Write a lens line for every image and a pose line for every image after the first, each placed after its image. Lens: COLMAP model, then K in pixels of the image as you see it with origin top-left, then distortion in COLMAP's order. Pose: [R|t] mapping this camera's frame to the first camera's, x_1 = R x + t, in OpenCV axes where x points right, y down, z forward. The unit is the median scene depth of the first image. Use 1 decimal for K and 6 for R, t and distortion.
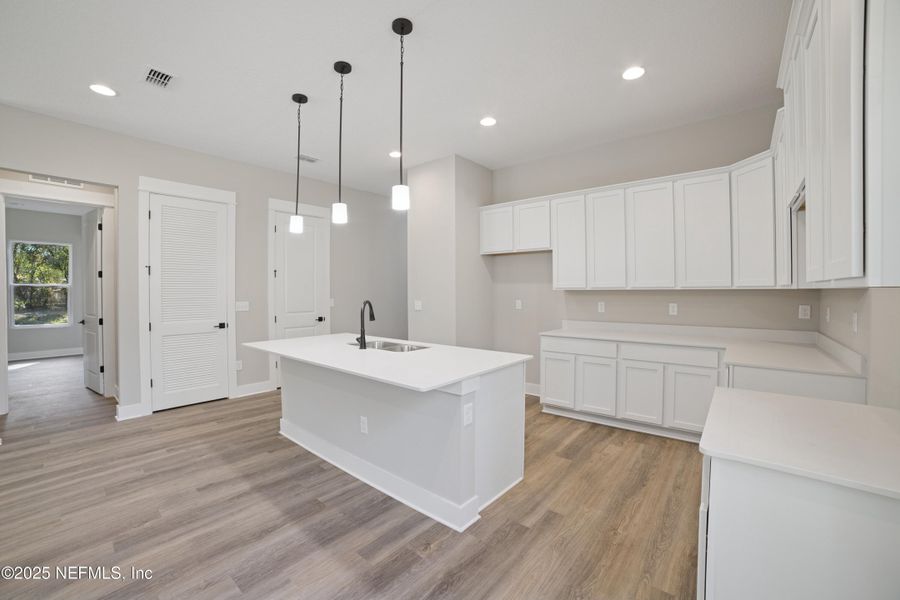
lens RADIAL K [[365.9, 0, 444.3], [0, 365.9, 288.0], [0, 0, 1]] dist [-0.041398, 0.002536]
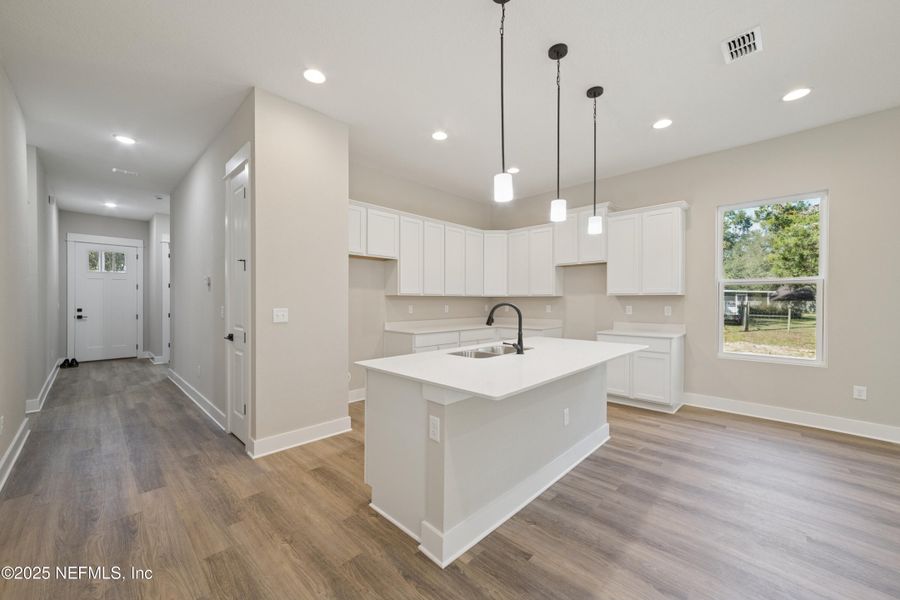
lens RADIAL K [[341.6, 0, 442.4], [0, 341.6, 302.1], [0, 0, 1]] dist [0.001463, 0.000145]
pose [[0.070297, 0.000886, 0.997526, -1.170832], [-0.011103, 0.999938, -0.000105, 0.039424], [-0.997464, -0.011068, 0.070302, 1.220055]]
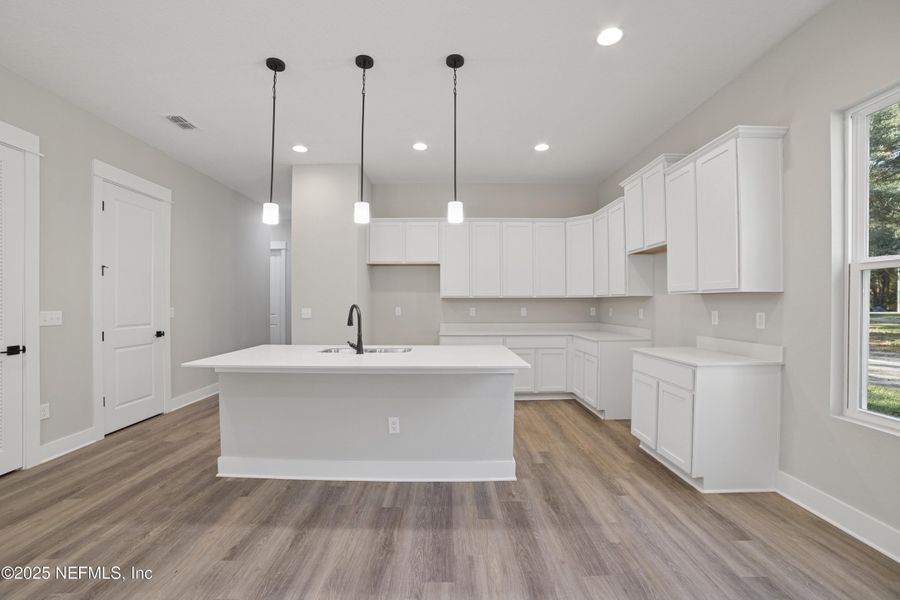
lens RADIAL K [[365.9, 0, 444.2], [0, 365.9, 298.1], [0, 0, 1]] dist [-0.041398, 0.002536]
pose [[0.760063, 0.010859, 0.649758, -0.734460], [-0.007471, 0.999940, -0.007973, 0.024553], [-0.649806, 0.001206, 0.760099, 0.127382]]
